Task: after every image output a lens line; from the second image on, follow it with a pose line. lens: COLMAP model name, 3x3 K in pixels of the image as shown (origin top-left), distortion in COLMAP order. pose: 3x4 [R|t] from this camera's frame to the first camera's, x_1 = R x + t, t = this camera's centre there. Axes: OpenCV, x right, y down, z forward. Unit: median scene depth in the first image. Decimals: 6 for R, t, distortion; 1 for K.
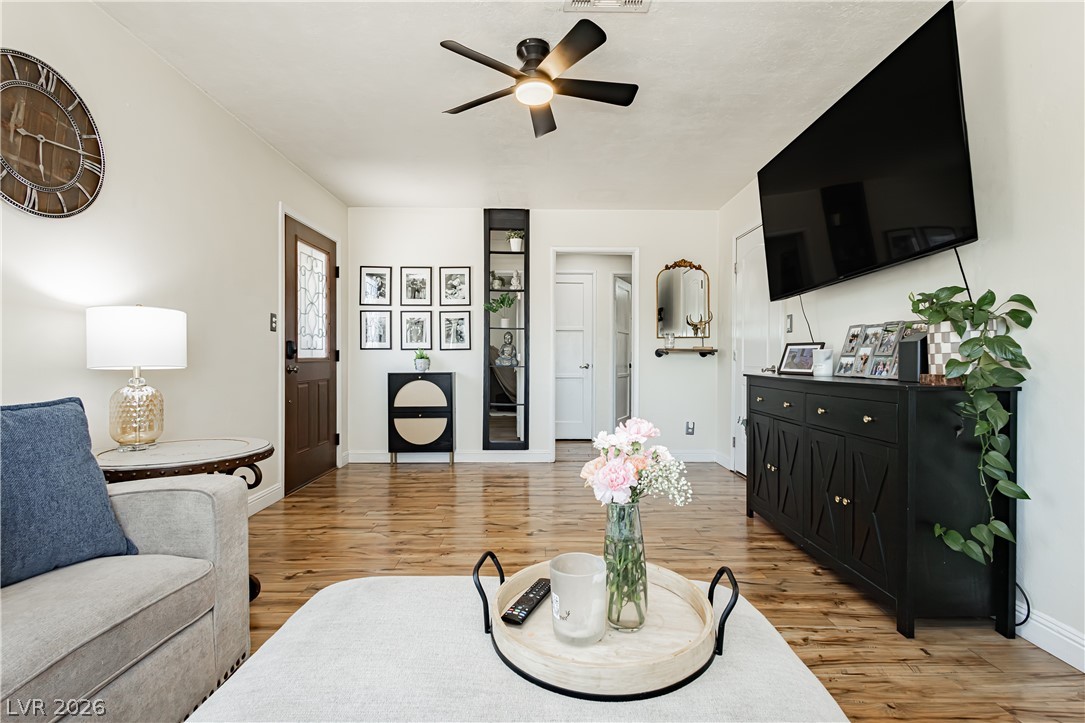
lens RADIAL K [[496.8, 0, 547.0], [0, 496.8, 363.4], [0, 0, 1]] dist [0.006524, -0.002579]
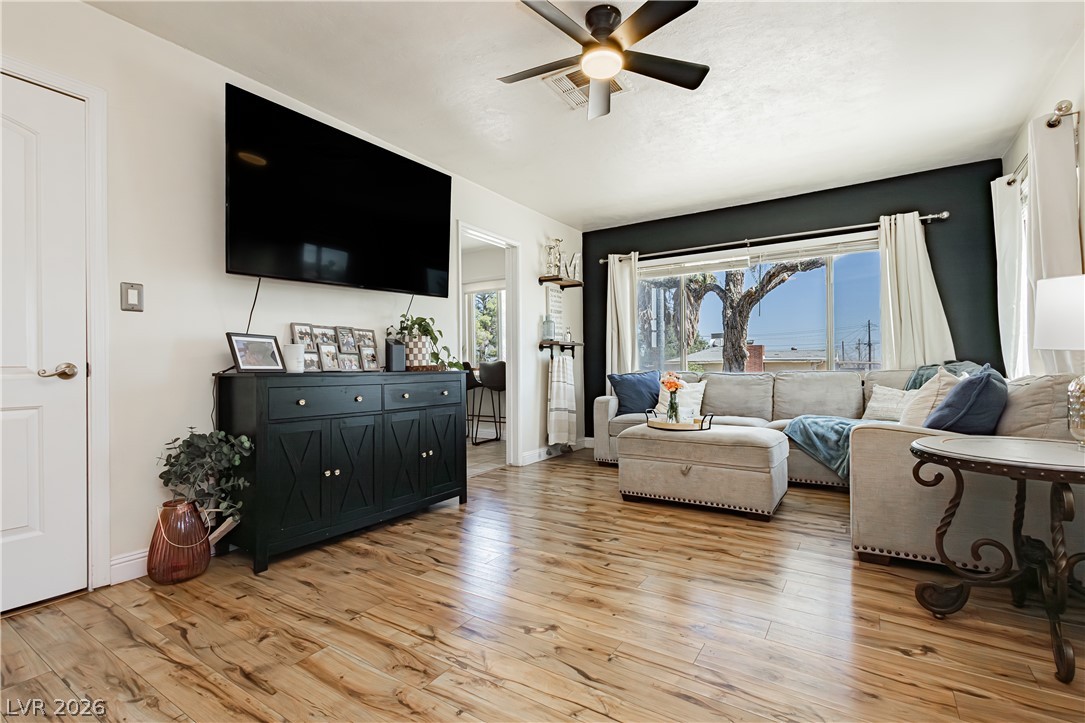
lens RADIAL K [[496.8, 0, 546.3], [0, 496.8, 352.1], [0, 0, 1]] dist [0.006524, -0.002579]
pose [[-0.831345, 0.024207, 0.555230, -0.479136], [0.011880, 0.999597, -0.025793, 0.021971], [-0.555630, -0.014847, -0.831297, 1.927399]]
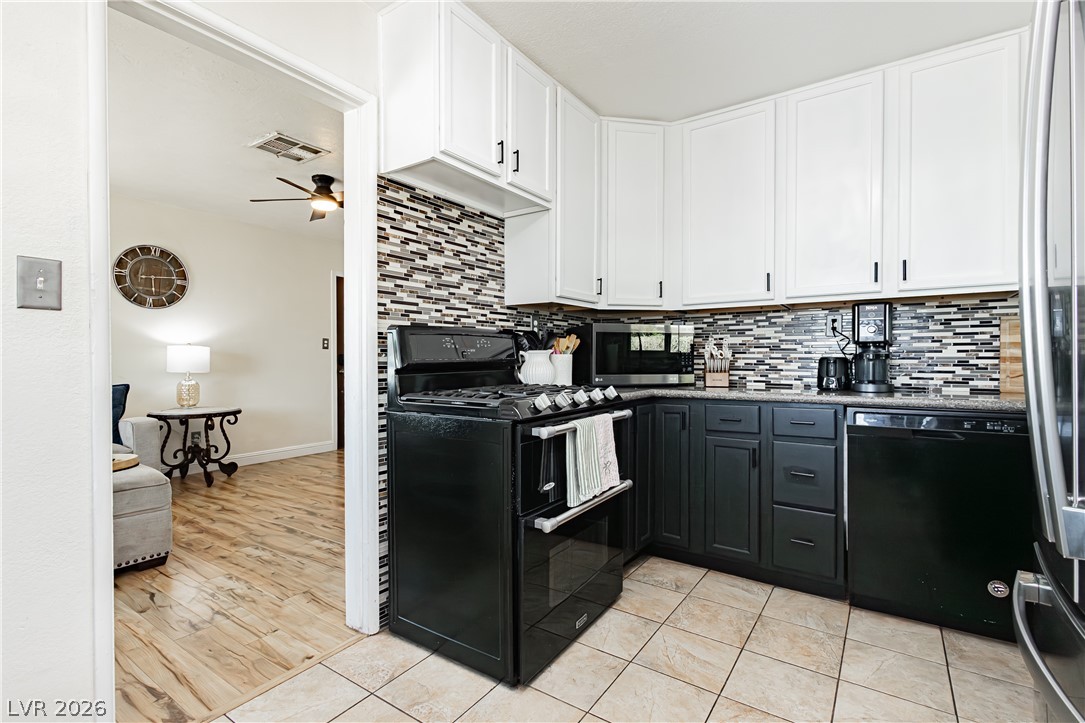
lens RADIAL K [[496.8, 0, 553.0], [0, 496.8, 362.8], [0, 0, 1]] dist [0.006524, -0.002579]
pose [[0.826138, -0.000364, -0.563467, 1.580950], [0.001907, 0.999996, 0.002150, -0.029528], [0.563464, -0.002851, 0.826136, 0.076451]]
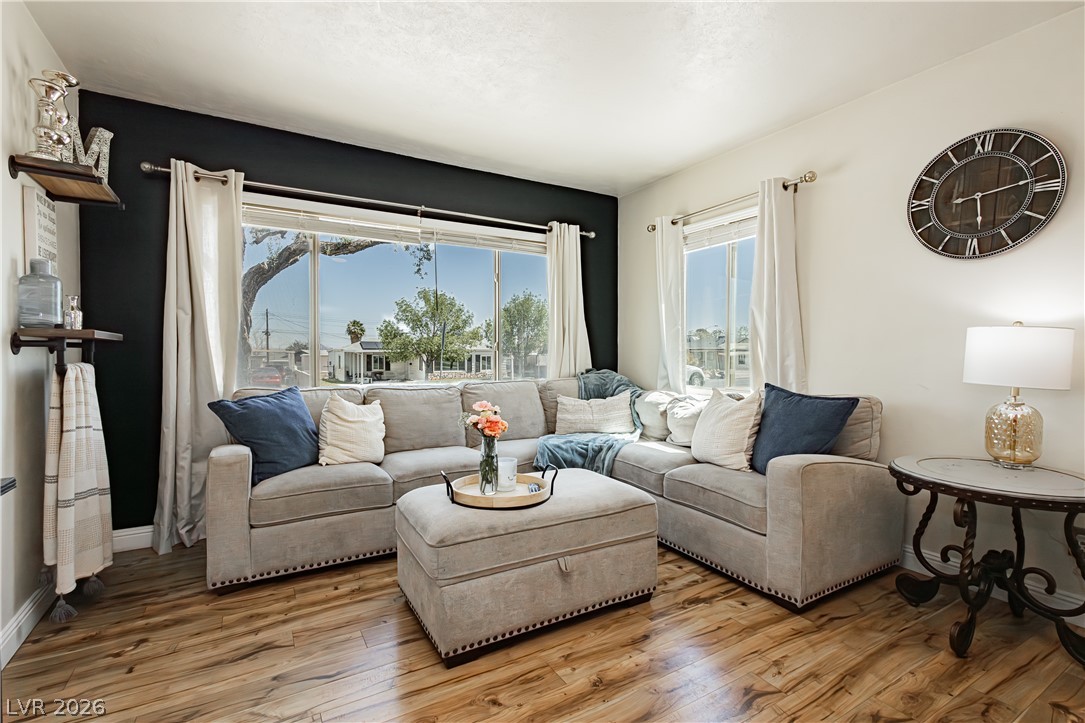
lens RADIAL K [[496.8, 0, 546.4], [0, 496.8, 358.6], [0, 0, 1]] dist [0.006524, -0.002579]
pose [[-0.869573, 0.004991, -0.493780, 0.426415], [-0.004698, 0.999820, 0.018379, -0.052536], [0.493783, 0.018302, -0.869393, 1.256392]]
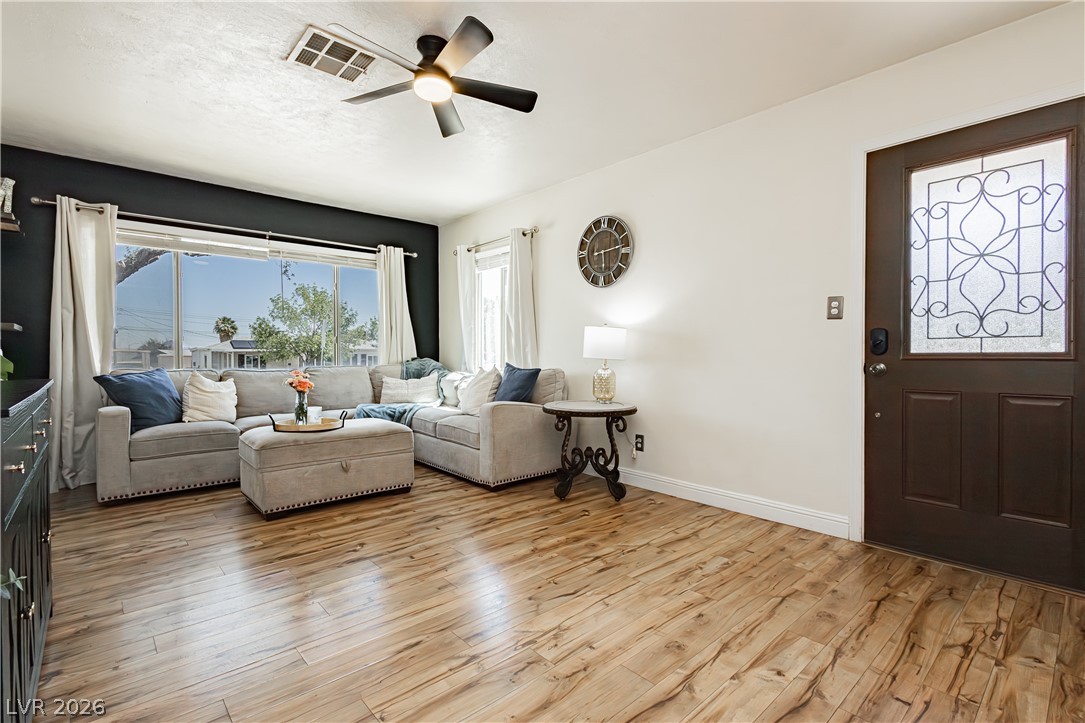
lens RADIAL K [[496.8, 0, 536.5], [0, 496.8, 358.8], [0, 0, 1]] dist [0.006524, -0.002579]
pose [[-0.759730, 0.008531, -0.650183, 0.495869], [-0.004510, 0.999821, 0.018388, -0.020039], [0.650223, 0.016902, -0.759555, 1.991623]]
